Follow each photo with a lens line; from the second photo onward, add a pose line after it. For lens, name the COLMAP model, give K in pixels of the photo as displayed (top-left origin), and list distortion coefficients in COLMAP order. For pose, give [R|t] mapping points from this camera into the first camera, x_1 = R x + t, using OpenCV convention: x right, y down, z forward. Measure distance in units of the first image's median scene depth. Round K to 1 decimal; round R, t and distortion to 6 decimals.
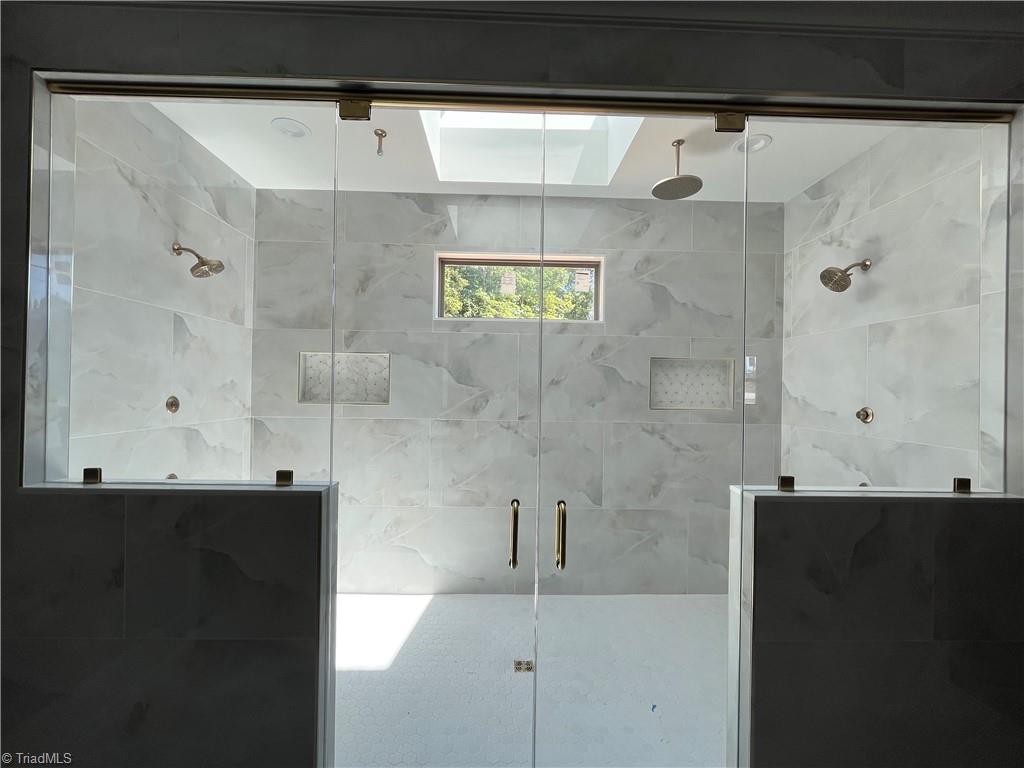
lens RADIAL K [[416.0, 0, 511.3], [0, 416.0, 384.7], [0, 0, 1]] dist [0.002634, 0.000523]
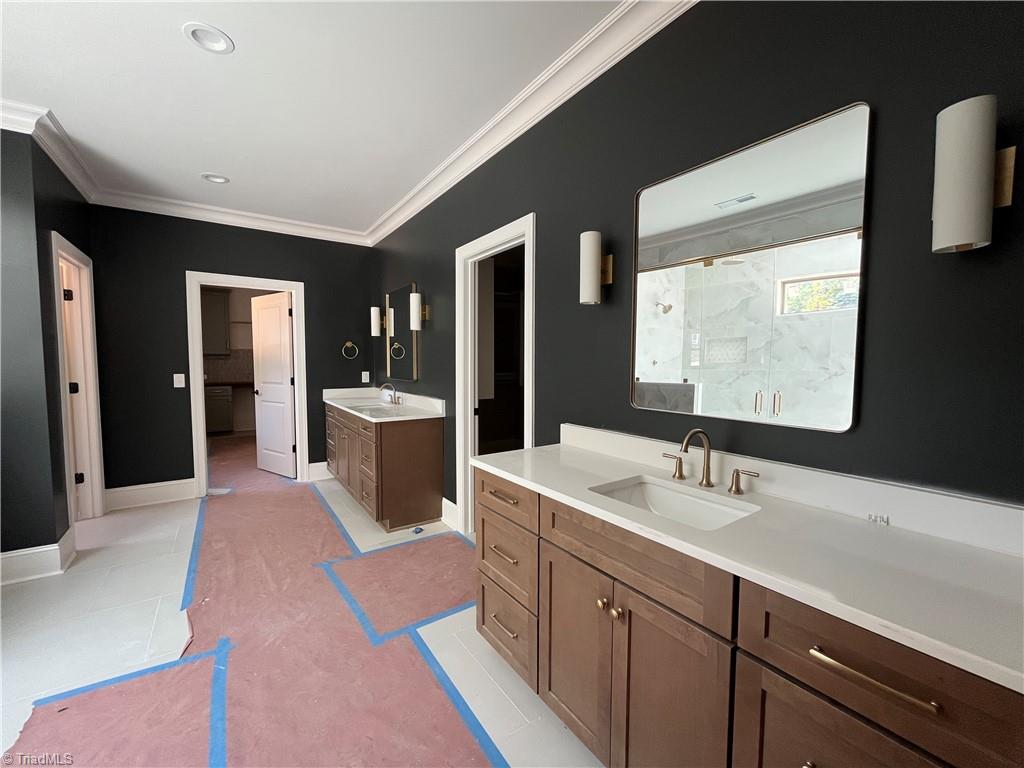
lens RADIAL K [[416.0, 0, 511.7], [0, 416.0, 383.0], [0, 0, 1]] dist [0.002634, 0.000523]
pose [[0.548775, 0.037563, -0.835126, 0.884306], [0.007845, 0.998715, 0.050076, 0.034044], [0.835934, -0.034032, 0.547775, -1.196061]]
